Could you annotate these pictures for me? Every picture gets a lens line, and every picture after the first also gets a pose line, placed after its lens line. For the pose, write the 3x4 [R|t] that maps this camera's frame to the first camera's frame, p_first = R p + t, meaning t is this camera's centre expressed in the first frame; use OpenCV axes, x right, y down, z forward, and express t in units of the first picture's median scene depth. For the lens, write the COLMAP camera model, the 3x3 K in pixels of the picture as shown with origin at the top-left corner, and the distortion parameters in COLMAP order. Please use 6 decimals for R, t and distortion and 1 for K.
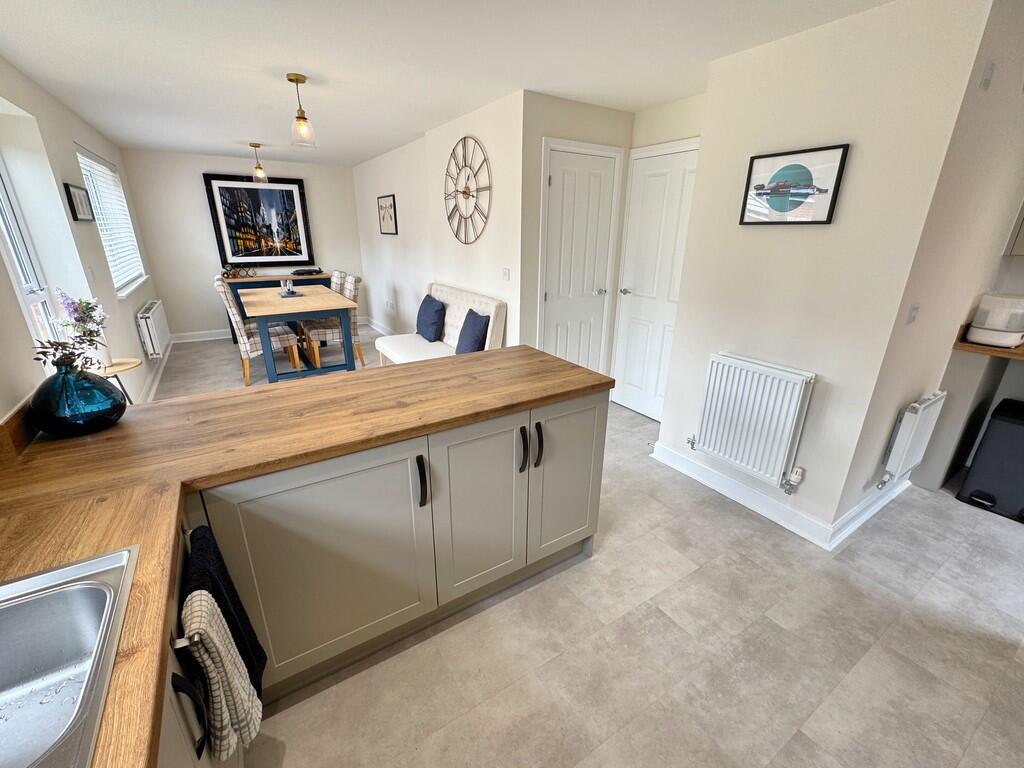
lens RADIAL K [[430.2, 0, 512.3], [0, 430.2, 380.7], [0, 0, 1]] dist [-0.000176, -0.000302]
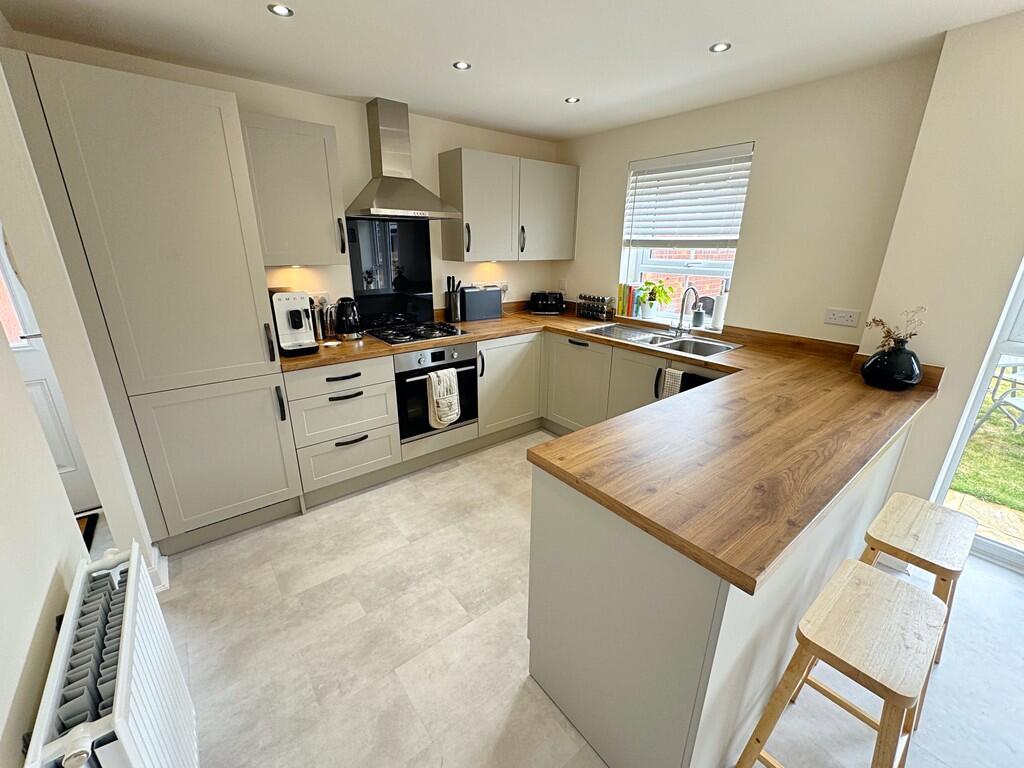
lens RADIAL K [[409.4, 0, 510.2], [0, 409.4, 381.6], [0, 0, 1]] dist [-0.003712, 0.000382]
pose [[-0.995446, 0.013855, -0.094314, 0.135142], [-0.047417, 0.786338, 0.615974, -0.215248], [0.082697, 0.617641, -0.782100, 0.600543]]
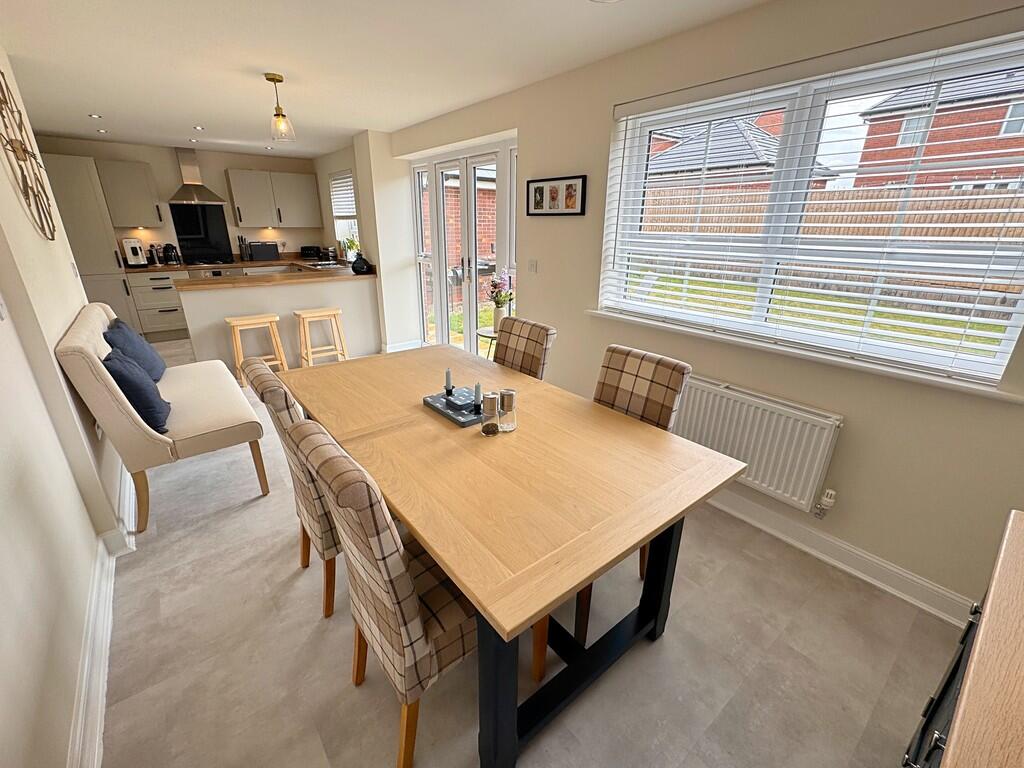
lens RADIAL K [[431.6, 0, 506.7], [0, 431.6, 380.1], [0, 0, 1]] dist [-0.002484, 0.000343]
pose [[-0.995065, 0.016547, -0.097838, -0.565974], [-0.049380, 0.772659, 0.632897, -0.485757], [0.086067, 0.634605, -0.768029, 1.380495]]
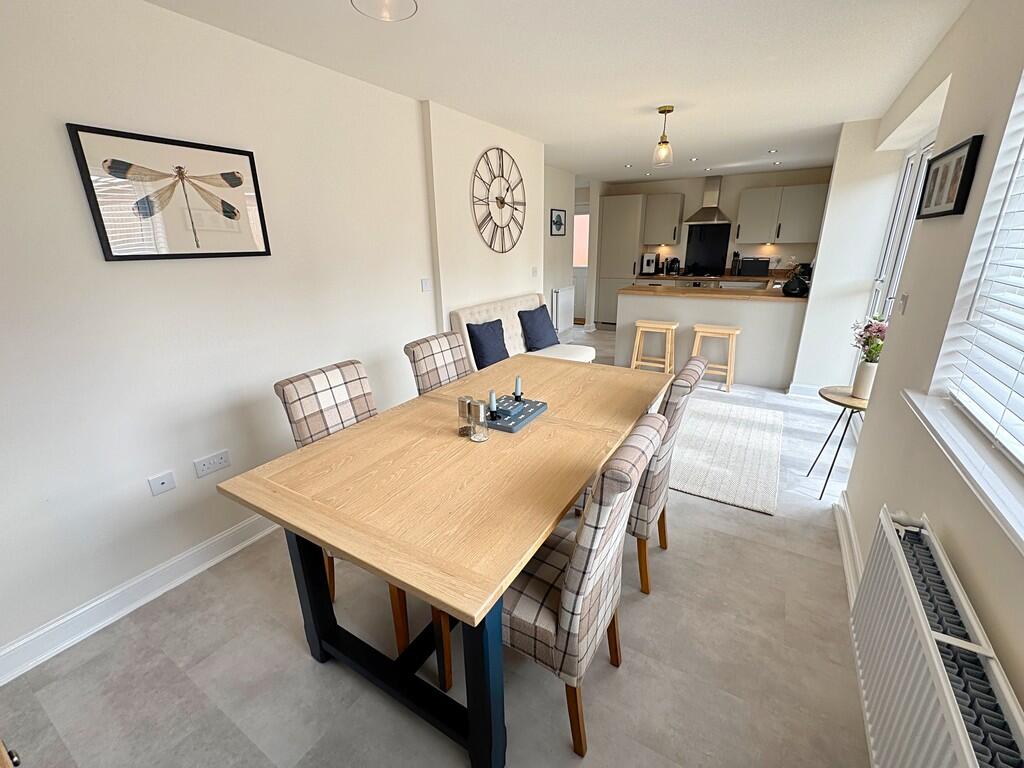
lens RADIAL K [[431.6, 0, 516.0], [0, 431.6, 380.9], [0, 0, 1]] dist [-0.002484, 0.000343]
pose [[-0.440680, -0.275915, 0.854208, -0.906173], [0.311643, 0.845378, 0.433838, -0.418199], [-0.841831, 0.457392, -0.286554, 1.188799]]
